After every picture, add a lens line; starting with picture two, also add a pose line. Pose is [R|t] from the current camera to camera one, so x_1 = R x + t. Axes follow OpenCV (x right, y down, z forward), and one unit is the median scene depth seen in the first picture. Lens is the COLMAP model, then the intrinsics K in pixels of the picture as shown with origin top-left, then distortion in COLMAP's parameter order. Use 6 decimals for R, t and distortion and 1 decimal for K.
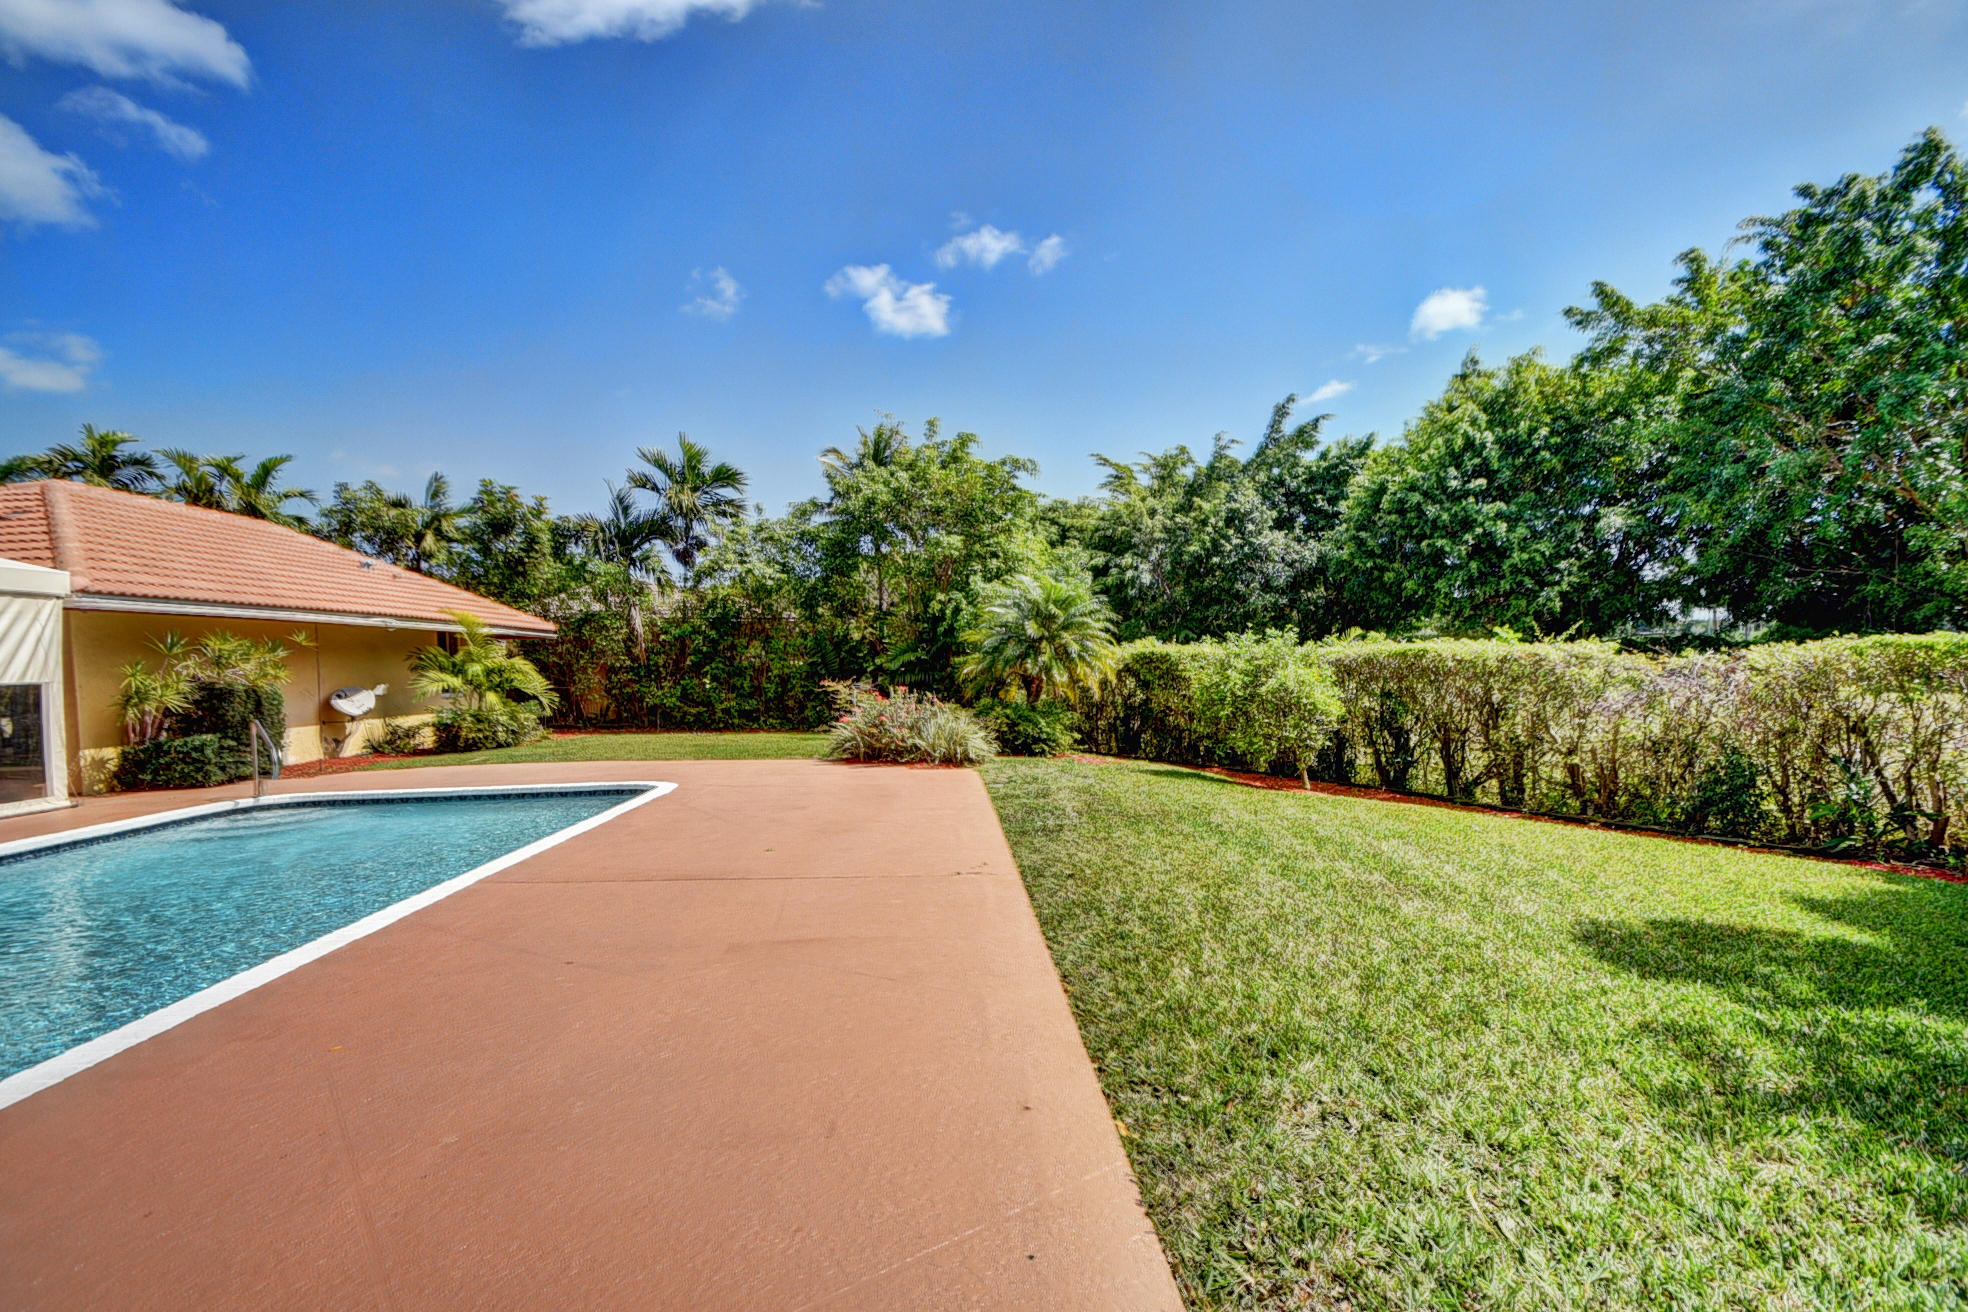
lens RADIAL K [[868.3, 0, 973.8], [0, 868.3, 662.9], [0, 0, 1]] dist [-0.005643, -0.005044]
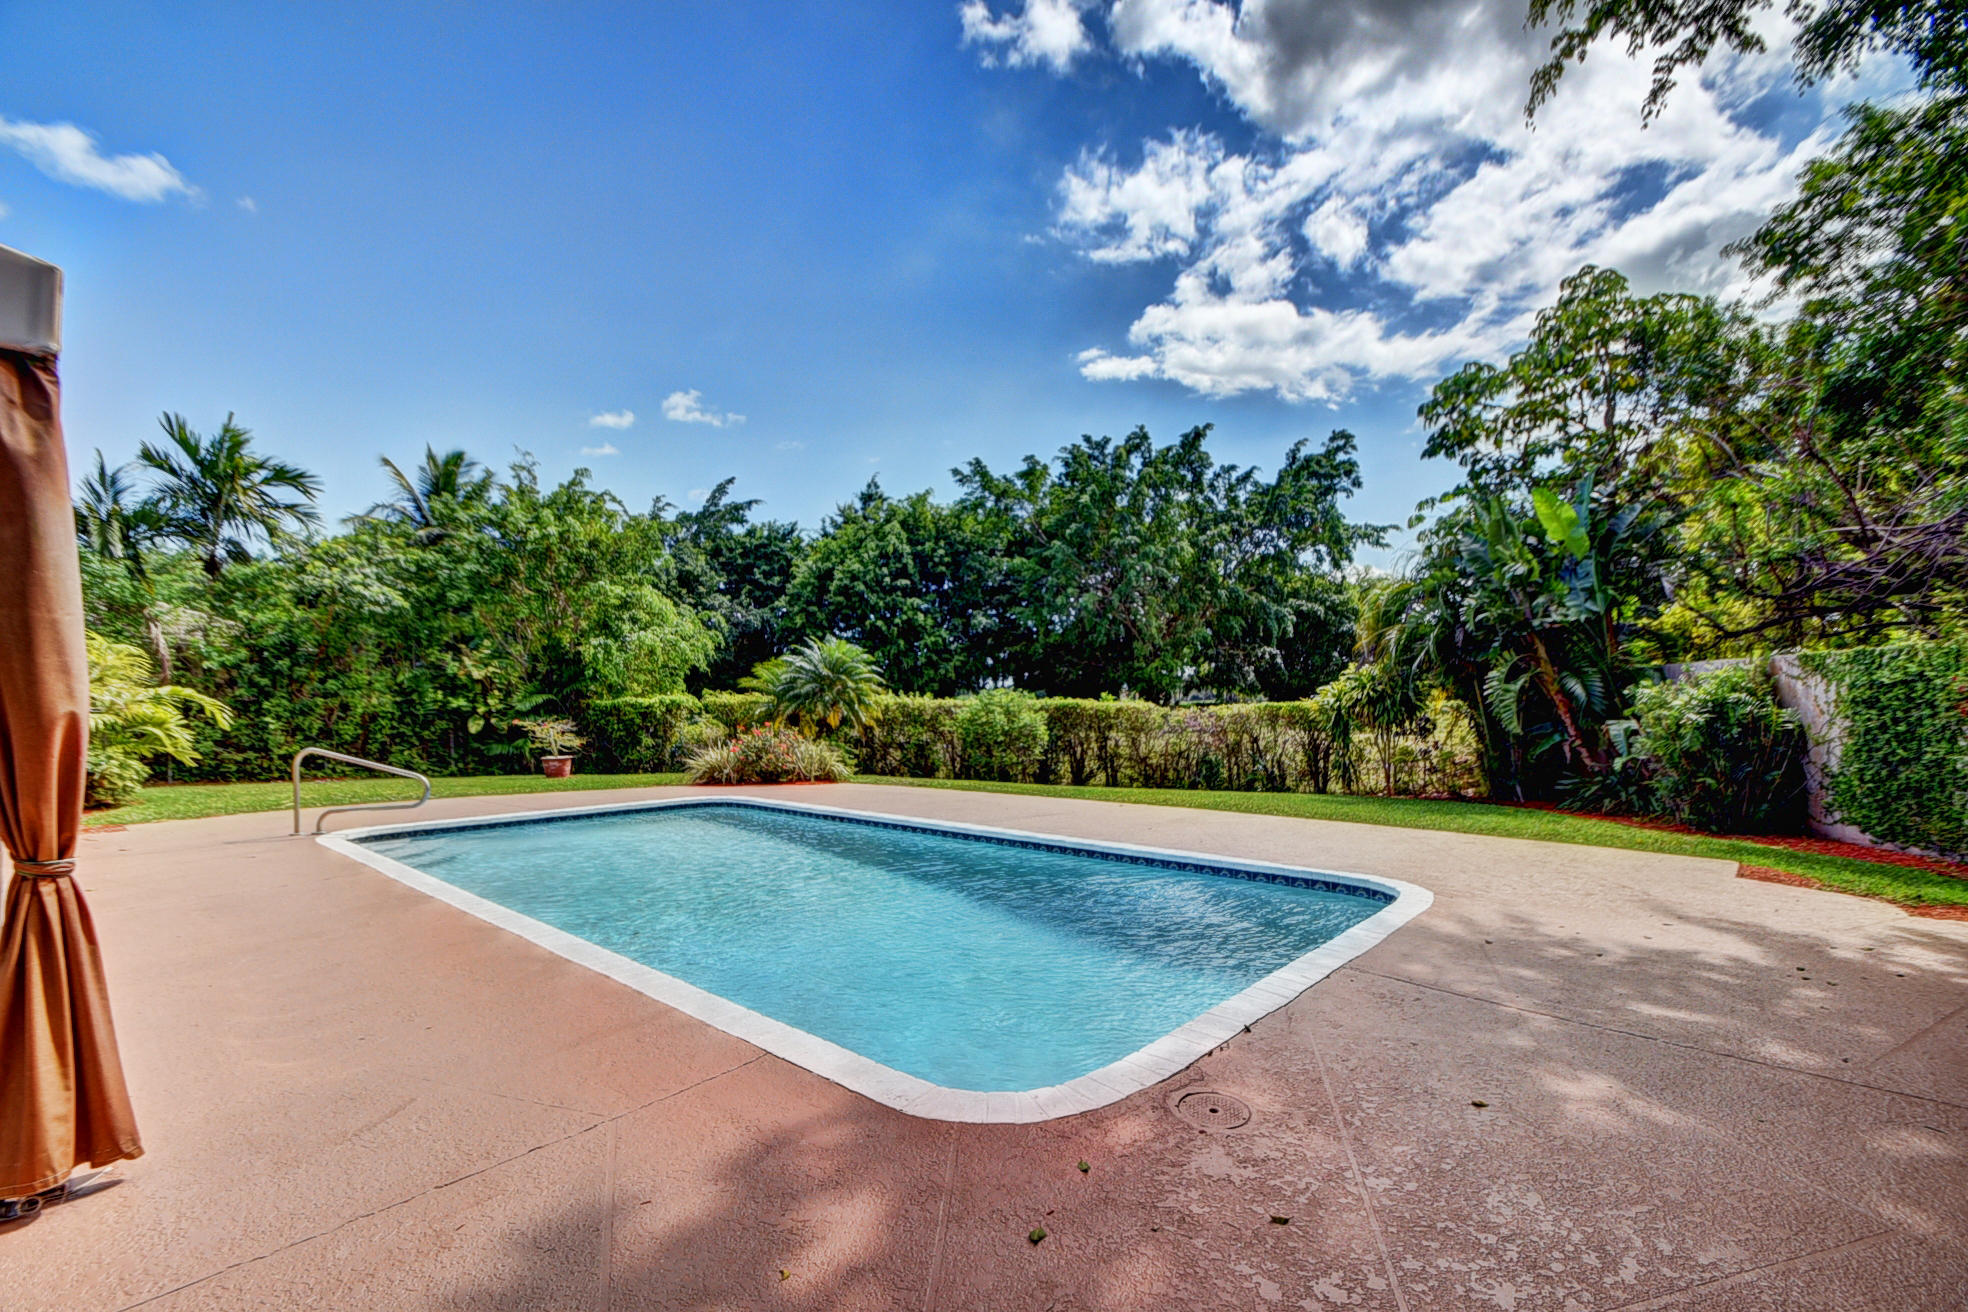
lens RADIAL K [[868.3, 0, 987.7], [0, 868.3, 697.8], [0, 0, 1]] dist [-0.005643, -0.005044]
pose [[0.692467, 0.028804, 0.720874, -0.299107], [-0.014741, 0.999559, -0.025779, 0.007104], [-0.721299, 0.007225, 0.692586, -0.039666]]
